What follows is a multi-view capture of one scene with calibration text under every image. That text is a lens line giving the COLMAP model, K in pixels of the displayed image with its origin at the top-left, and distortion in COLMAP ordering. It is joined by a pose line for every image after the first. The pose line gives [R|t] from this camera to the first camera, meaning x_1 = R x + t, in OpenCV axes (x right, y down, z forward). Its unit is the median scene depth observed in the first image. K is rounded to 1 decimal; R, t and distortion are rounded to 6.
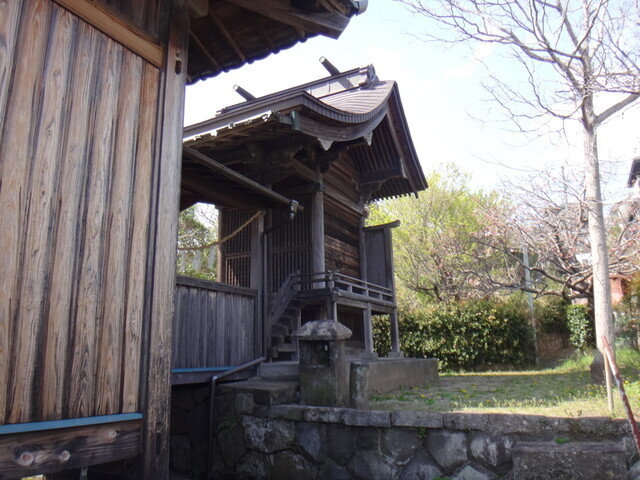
lens RADIAL K [[493.6, 0, 319.4], [0, 493.6, 254.6], [0, 0, 1]] dist [-0.000766, -0.087965]
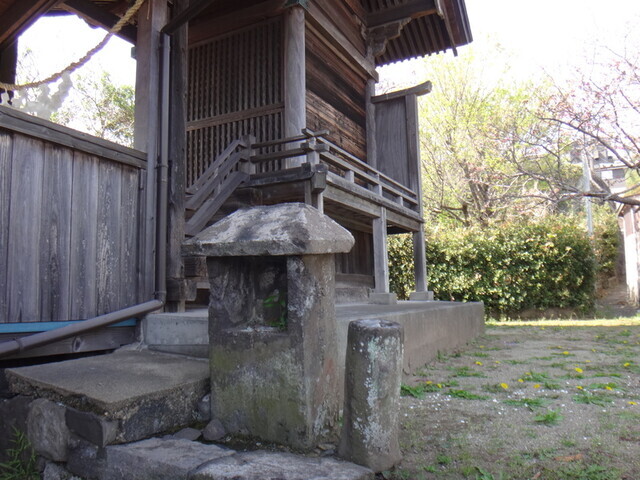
lens RADIAL K [[492.2, 0, 320.0], [0, 492.2, 240.0], [0, 0, 1]] dist [-0.072502, -0.001706]
pose [[0.999939, 0.010719, 0.002702, 0.023237], [-0.010921, 0.995764, 0.091291, 0.074375], [-0.001712, -0.091315, 0.995821, 0.376681]]
